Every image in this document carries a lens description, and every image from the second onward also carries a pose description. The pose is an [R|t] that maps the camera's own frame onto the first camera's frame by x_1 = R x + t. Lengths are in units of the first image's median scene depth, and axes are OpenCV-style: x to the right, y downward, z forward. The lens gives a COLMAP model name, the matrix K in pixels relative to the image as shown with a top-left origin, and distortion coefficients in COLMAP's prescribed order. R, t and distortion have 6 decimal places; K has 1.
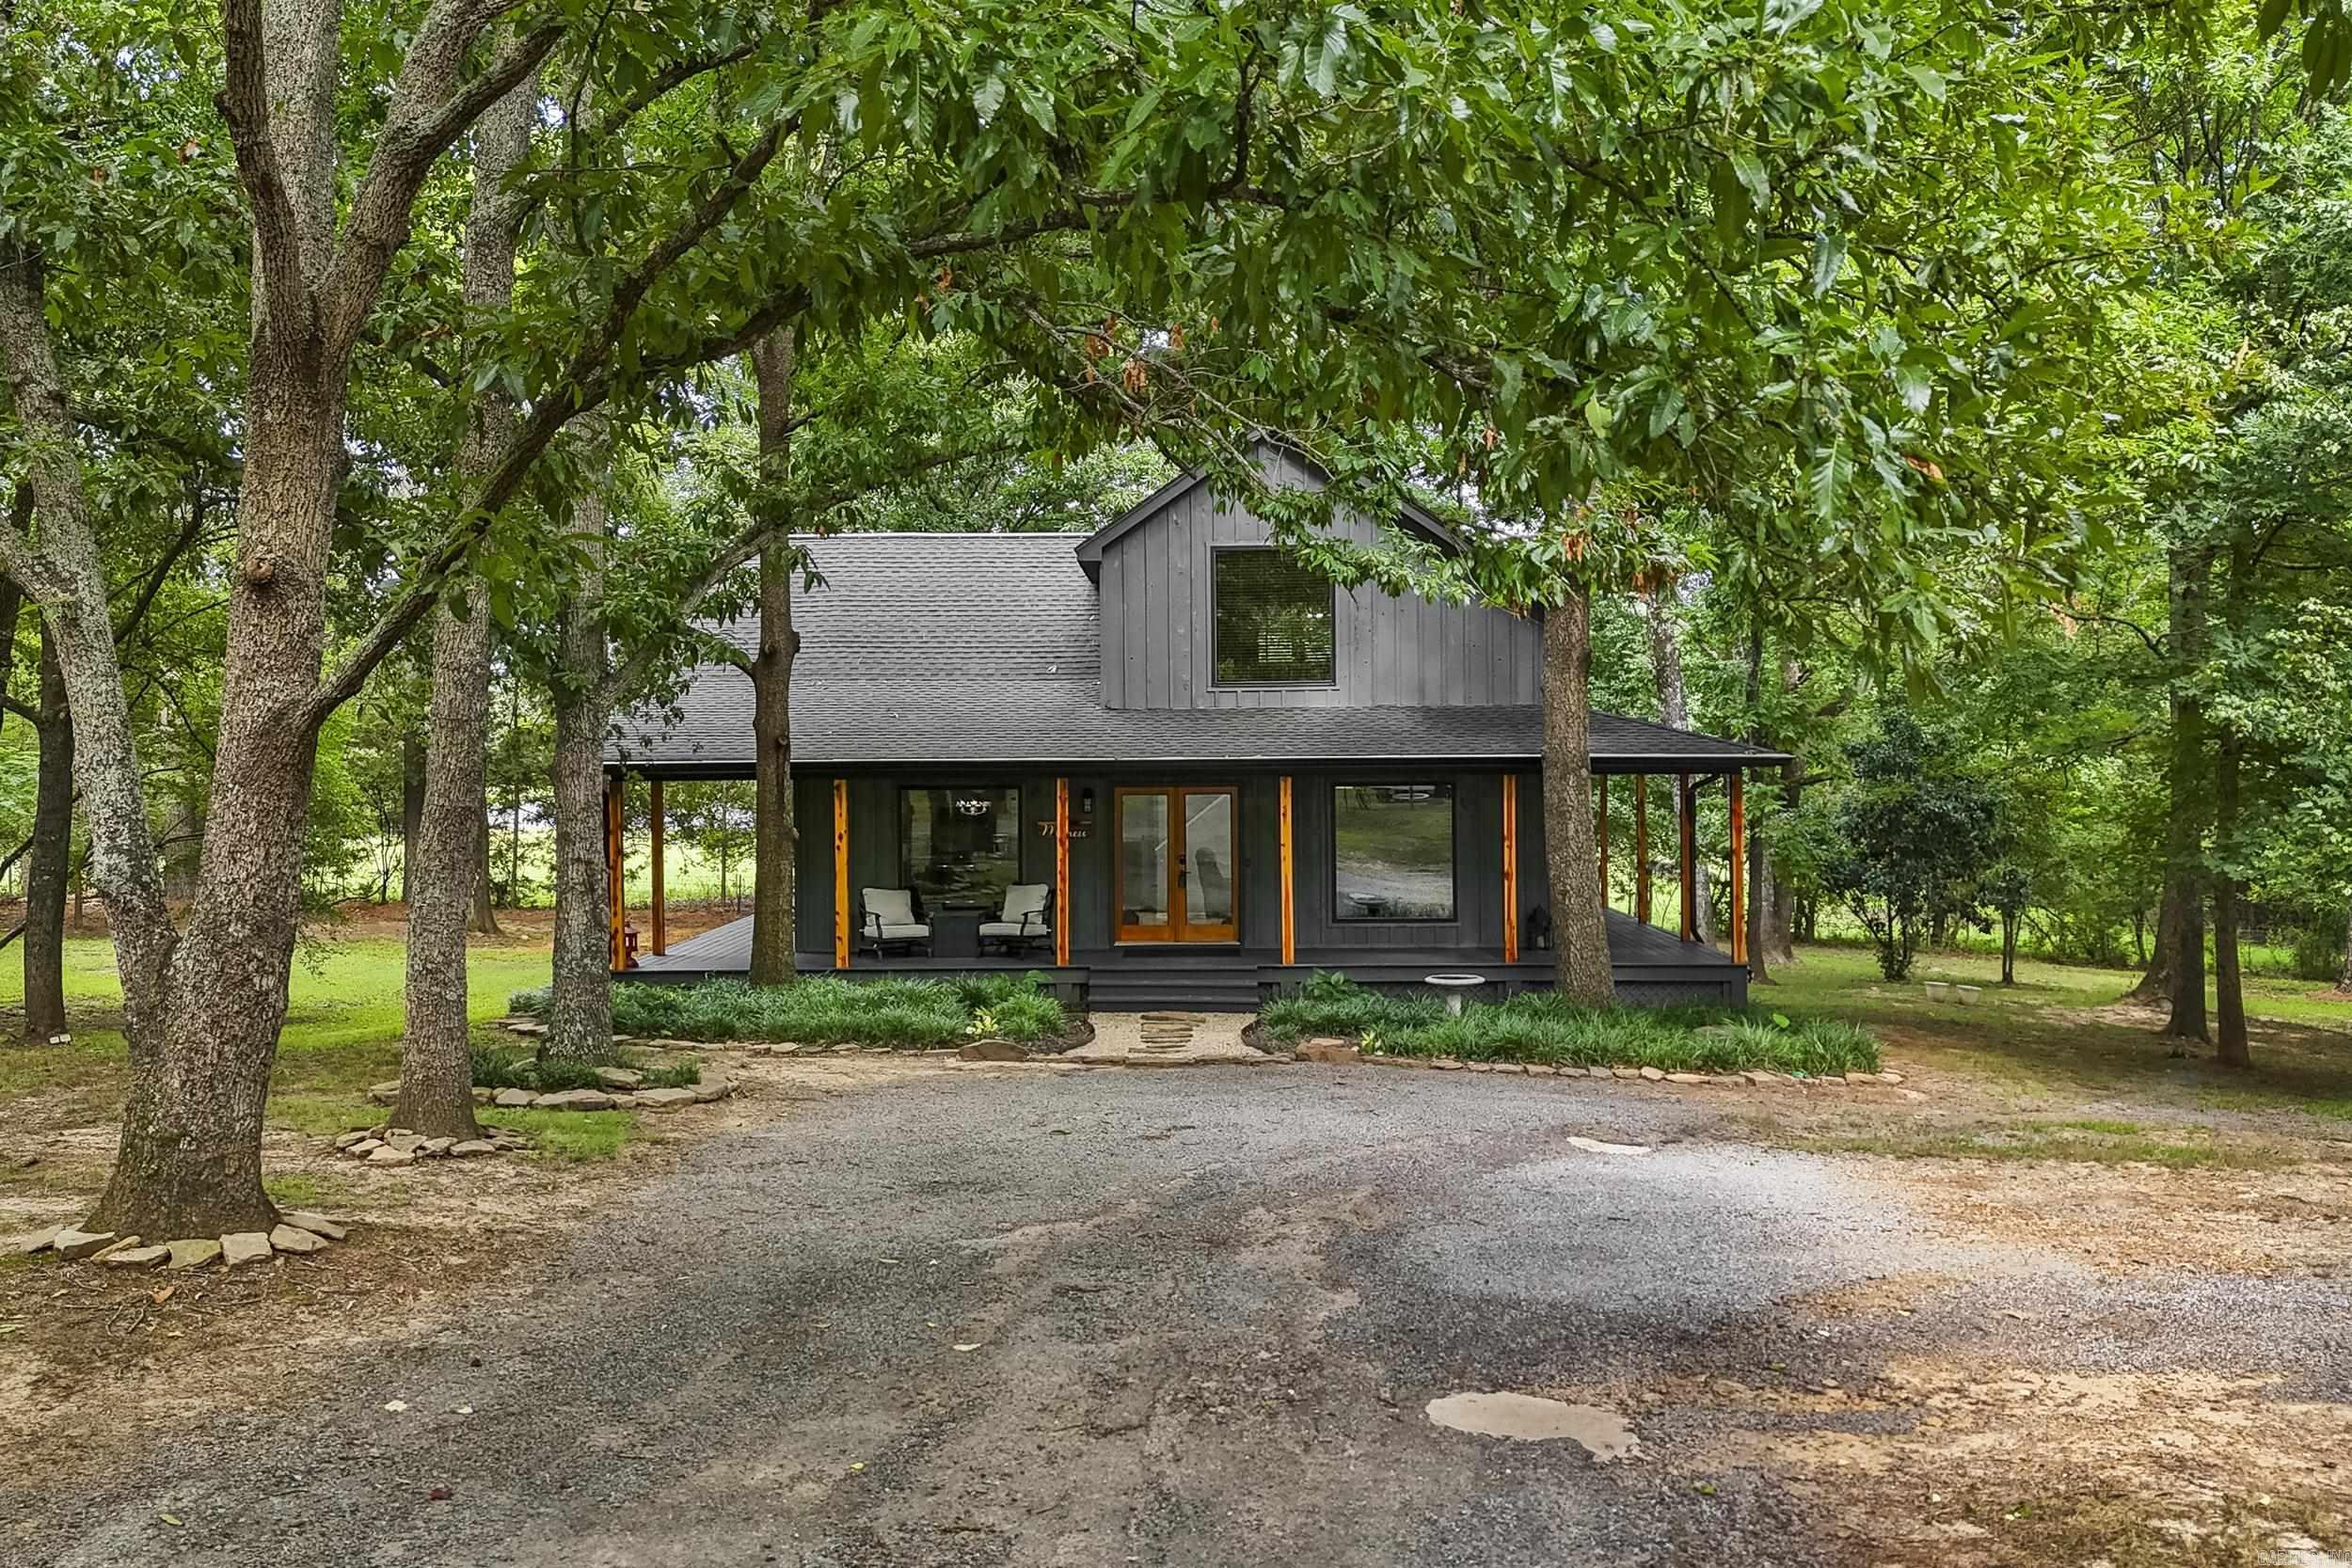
lens RADIAL K [[2113.1, 0, 1176.0], [0, 2113.1, 784.0], [0, 0, 1]] dist [0.029168, 0.000085]
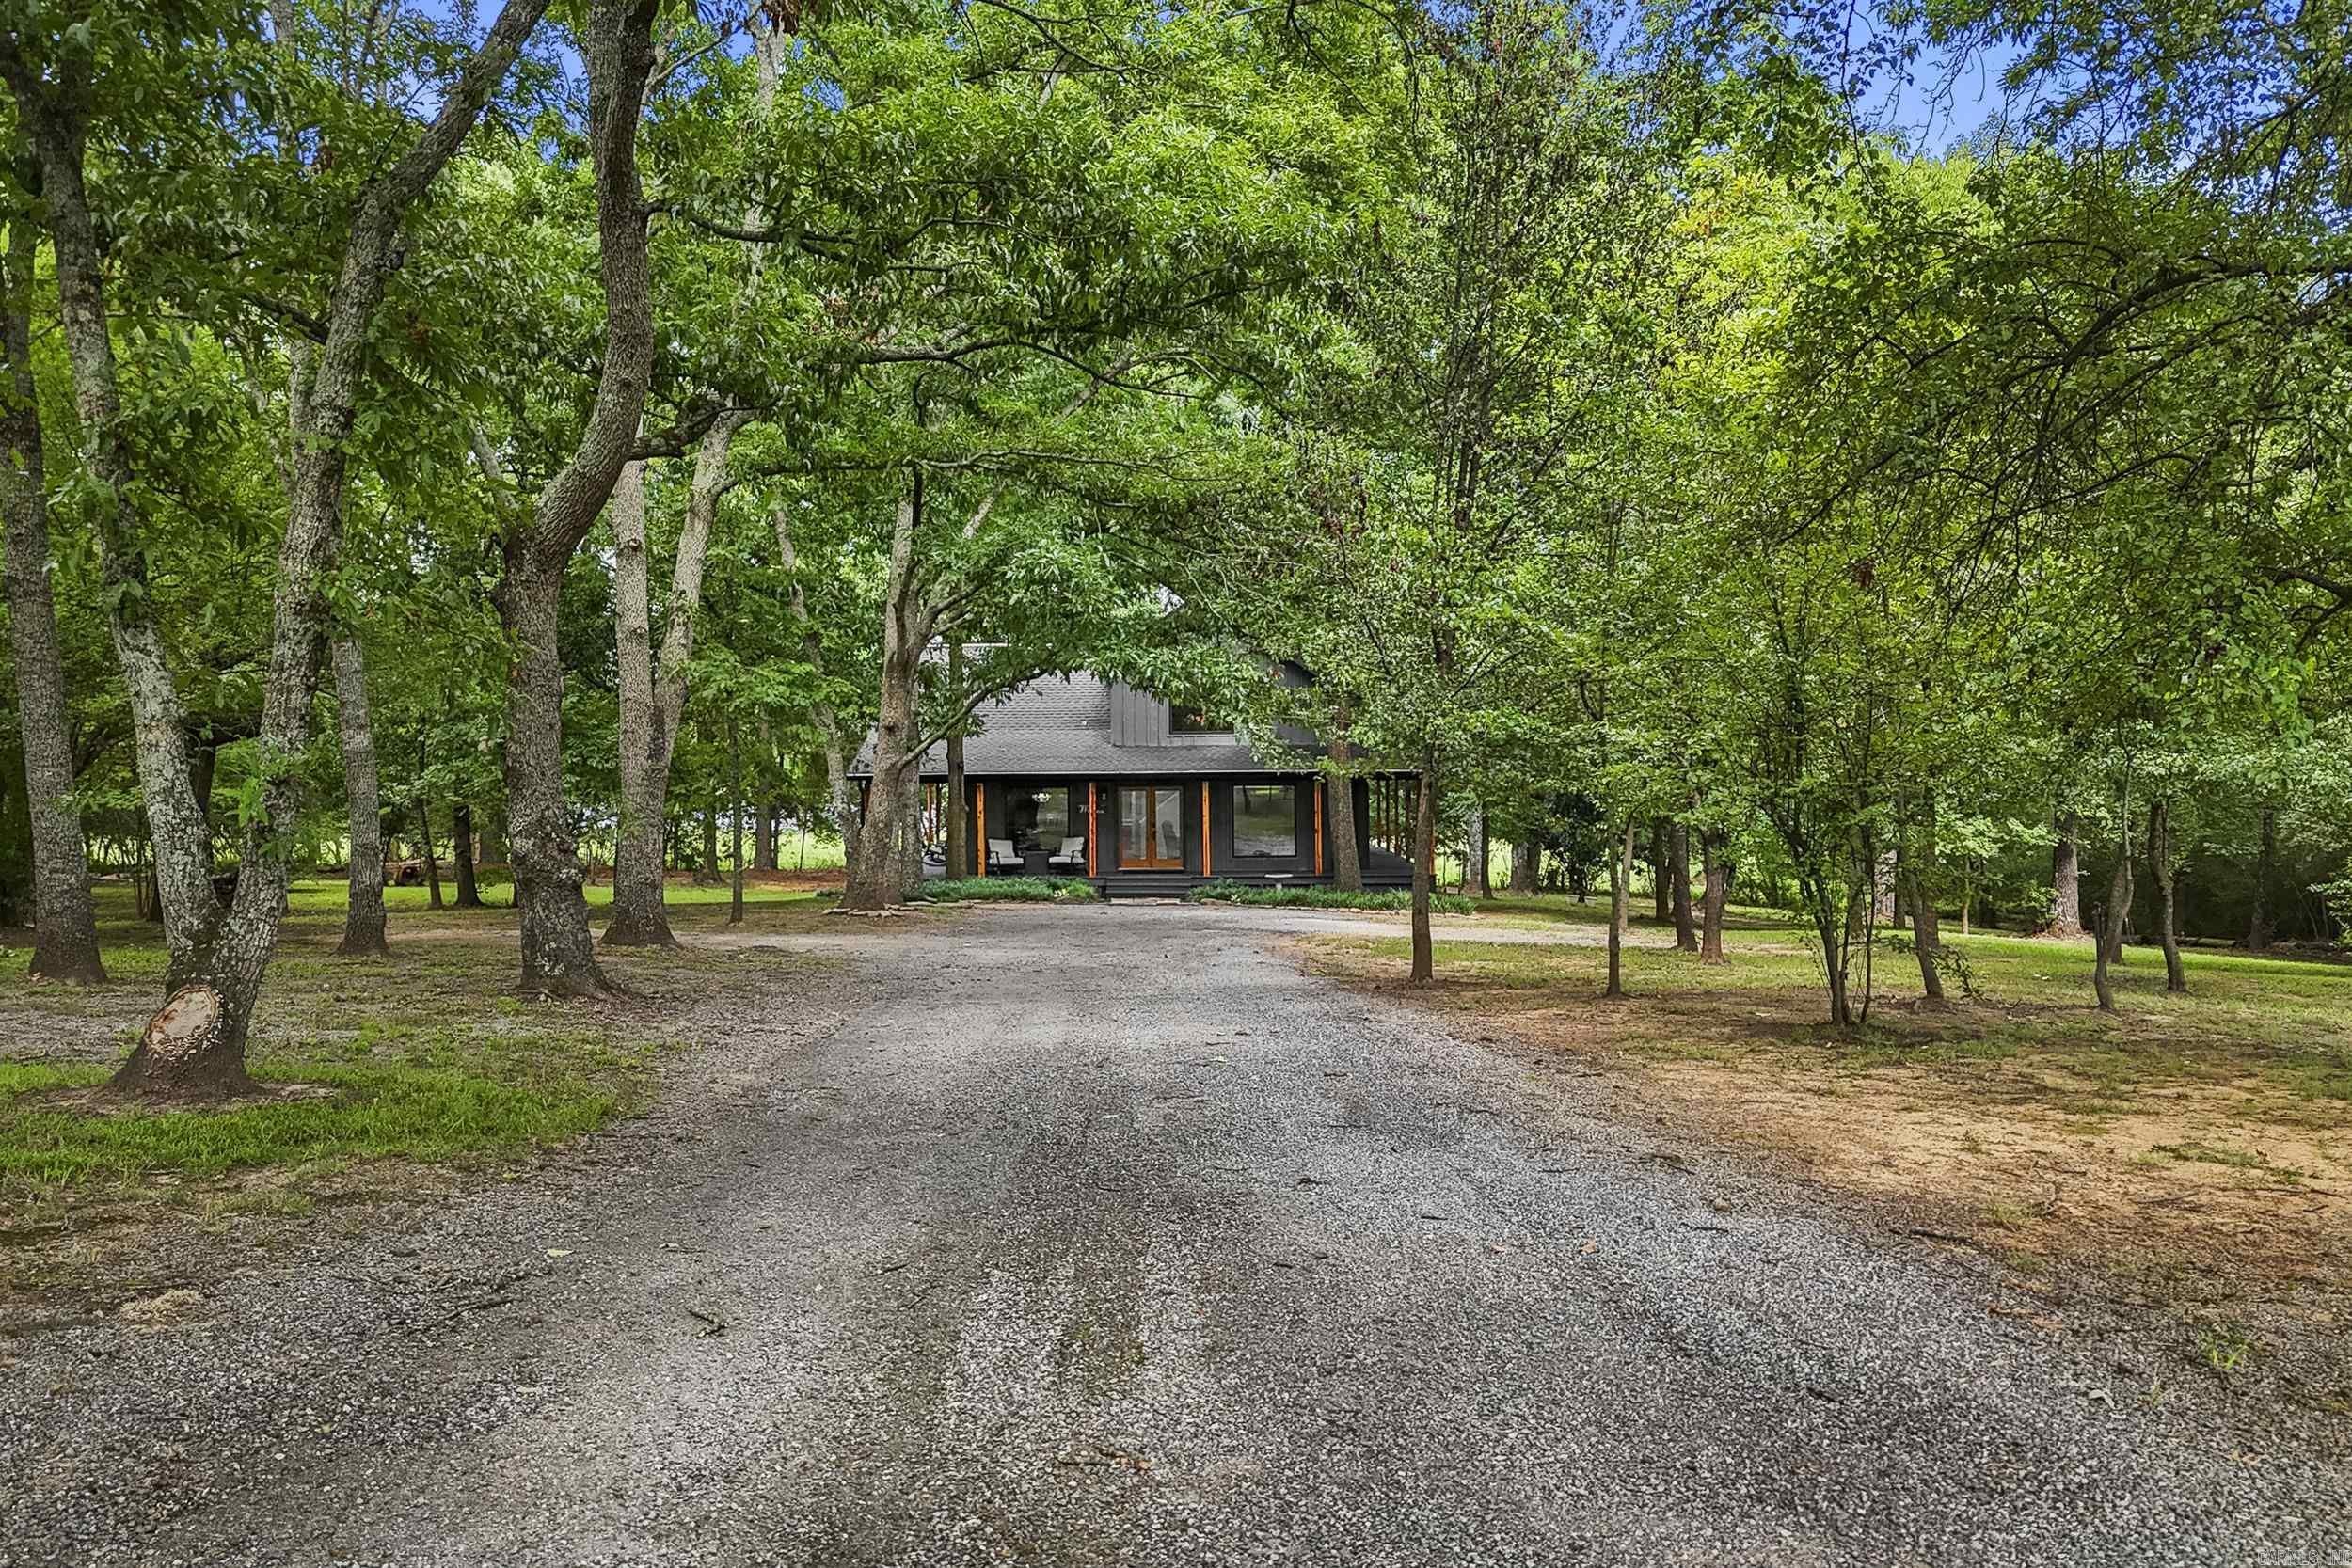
lens RADIAL K [[2113.1, 0, 1176.0], [0, 2113.1, 784.0], [0, 0, 1]] dist [0.029168, 0.000085]
pose [[0.999959, -0.000243, 0.009102, 0.006438], [0.000269, 0.999996, -0.002922, 0.004561], [-0.009101, 0.002924, 0.999954, -0.974758]]
